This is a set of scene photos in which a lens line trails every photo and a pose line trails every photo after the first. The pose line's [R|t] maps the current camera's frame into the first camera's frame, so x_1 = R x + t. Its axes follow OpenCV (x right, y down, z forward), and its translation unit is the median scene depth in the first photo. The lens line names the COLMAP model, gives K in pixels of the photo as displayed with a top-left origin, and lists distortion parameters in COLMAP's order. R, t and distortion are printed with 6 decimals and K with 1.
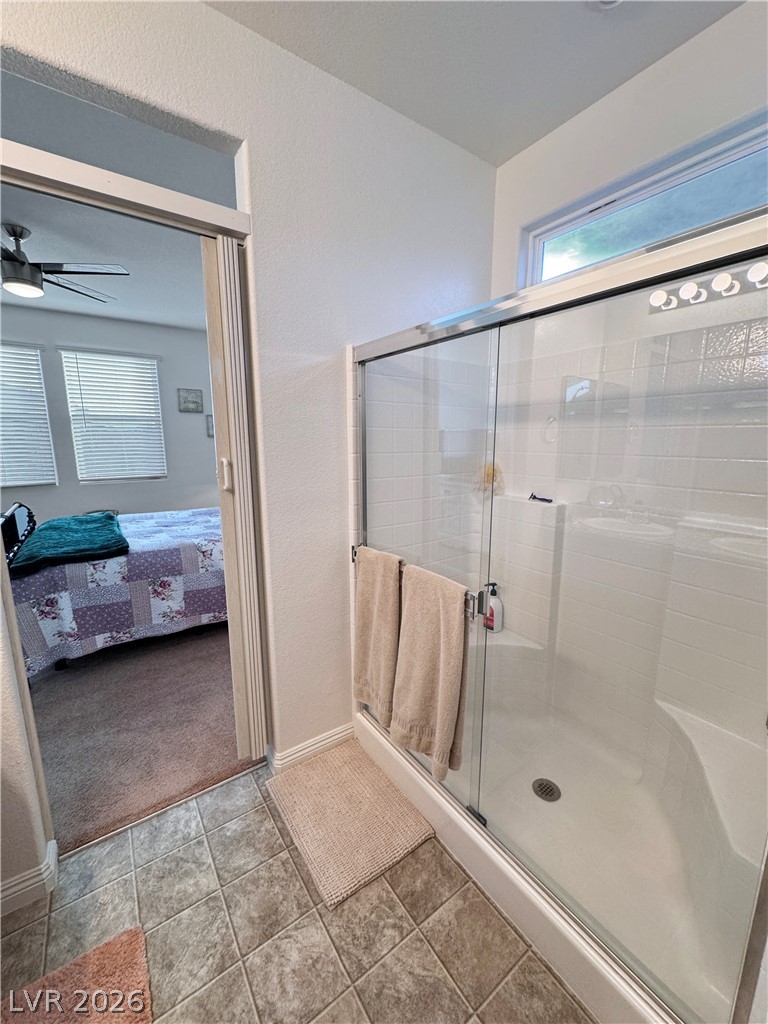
lens RADIAL K [[407.5, 0, 384.1], [0, 407.5, 513.9], [0, 0, 1]] dist [-0.002489, 0.000884]
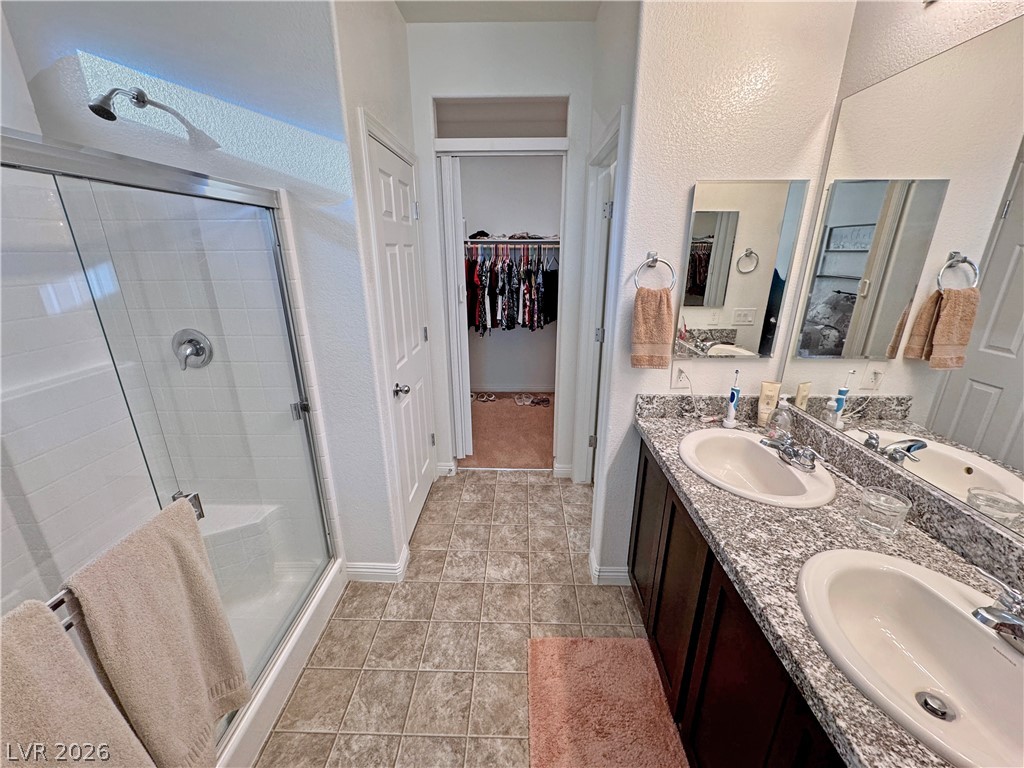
lens RADIAL K [[407.5, 0, 512.6], [0, 407.5, 383.0], [0, 0, 1]] dist [-0.002489, 0.000884]
pose [[-0.802869, -0.183858, 0.567096, -1.091368], [0.109788, 0.889385, 0.443781, -0.470486], [-0.585960, 0.418558, -0.693874, 1.829315]]
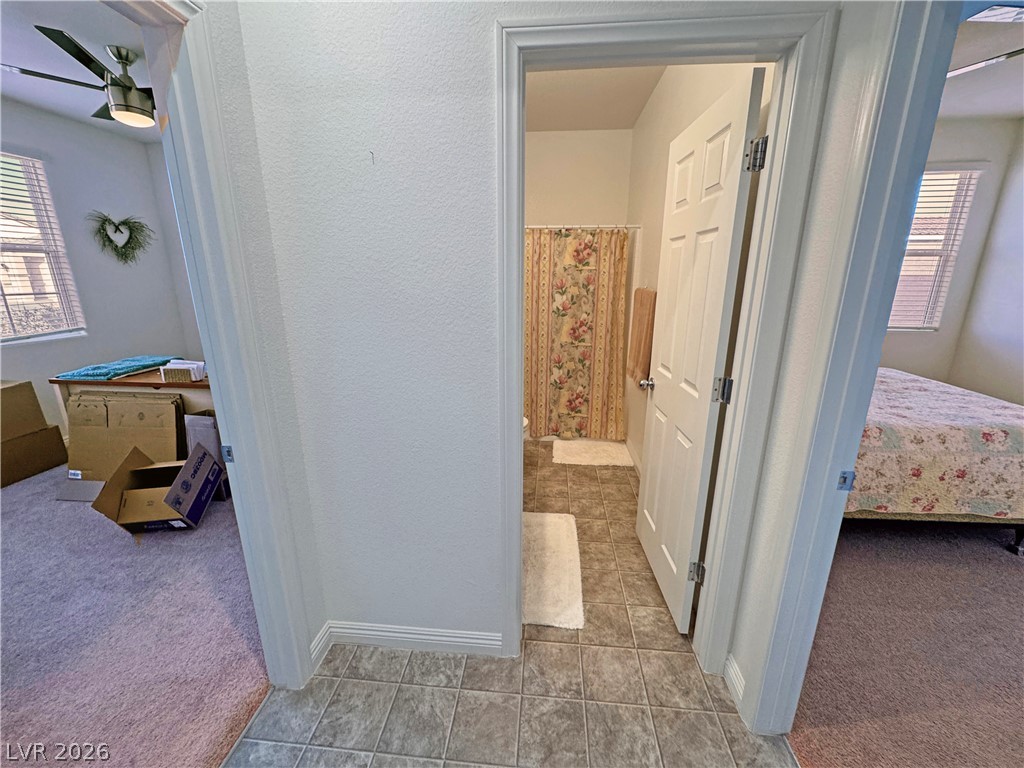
lens RADIAL K [[407.5, 0, 511.2], [0, 407.5, 381.1], [0, 0, 1]] dist [-0.002489, 0.000884]
pose [[0.760679, 0.169085, -0.626720, 0.826026], [-0.119860, 0.985464, 0.120392, -0.067294], [0.637967, -0.016461, 0.769888, 0.171040]]
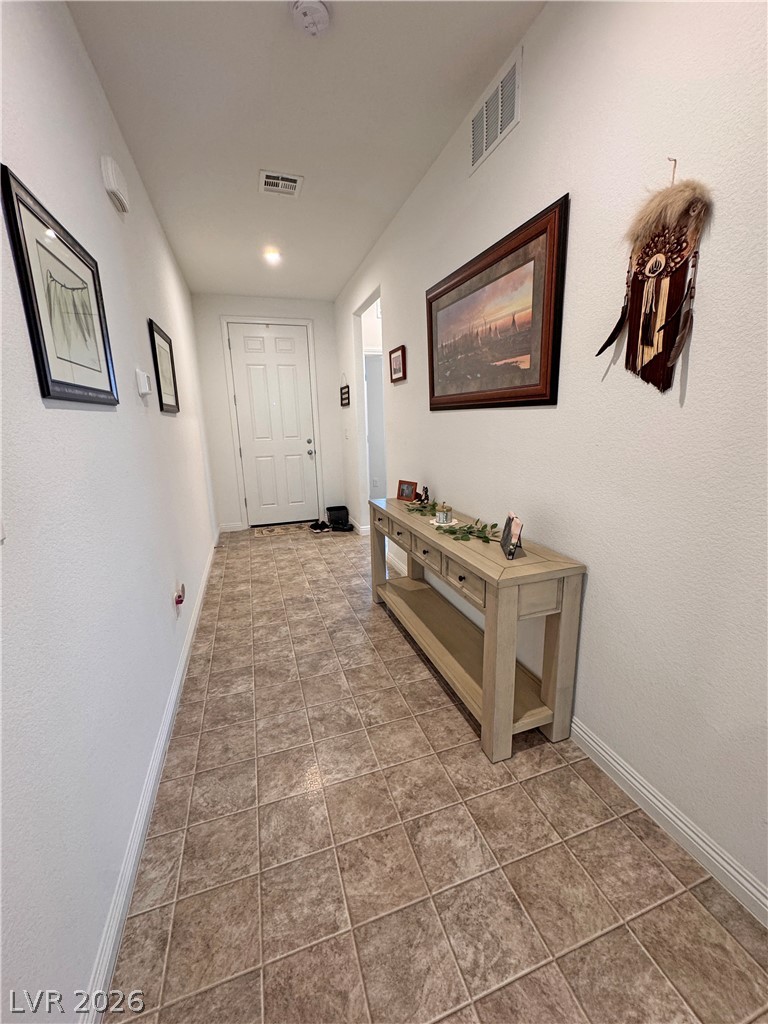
lens RADIAL K [[407.5, 0, 385.5], [0, 407.5, 512.6], [0, 0, 1]] dist [-0.002489, 0.000884]
pose [[-0.288585, 0.225107, -0.930616, 0.646073], [-0.139144, 0.951790, 0.273377, -0.049233], [0.947290, 0.208382, -0.243350, 0.852622]]
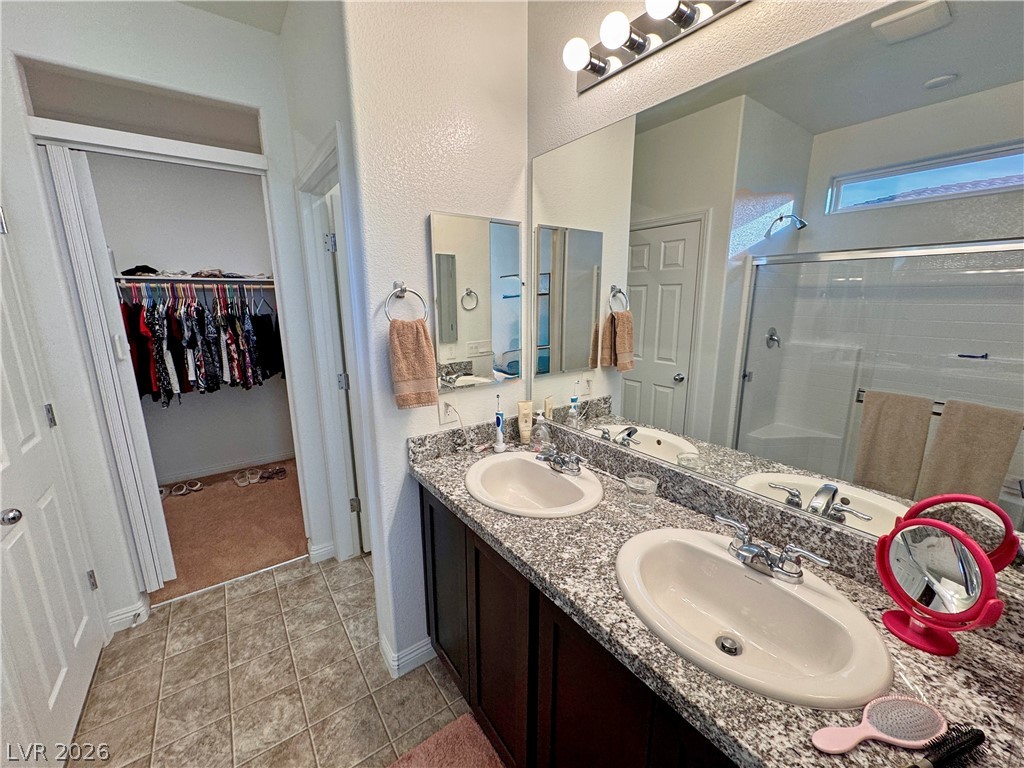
lens RADIAL K [[407.5, 0, 512.8], [0, 407.5, 383.2], [0, 0, 1]] dist [-0.002489, 0.000884]
pose [[-0.999882, 0.009394, -0.012126, -0.951190], [0.004063, 0.924494, 0.381174, -0.394099], [0.014791, 0.381080, -0.924424, 1.708970]]
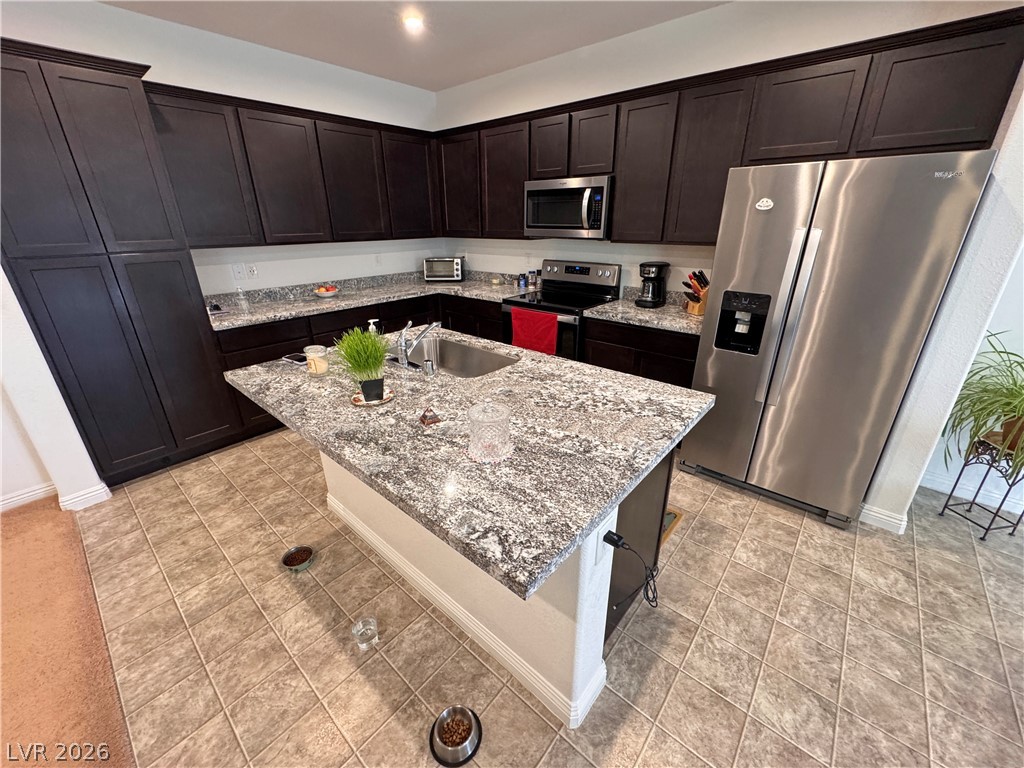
lens RADIAL K [[407.5, 0, 511.0], [0, 407.5, 381.5], [0, 0, 1]] dist [-0.002489, 0.000884]
pose [[-0.240868, -0.355756, 0.903007, -0.717560], [0.185175, 0.896463, 0.402571, -0.390604], [-0.952729, 0.264181, -0.150052, 1.618103]]
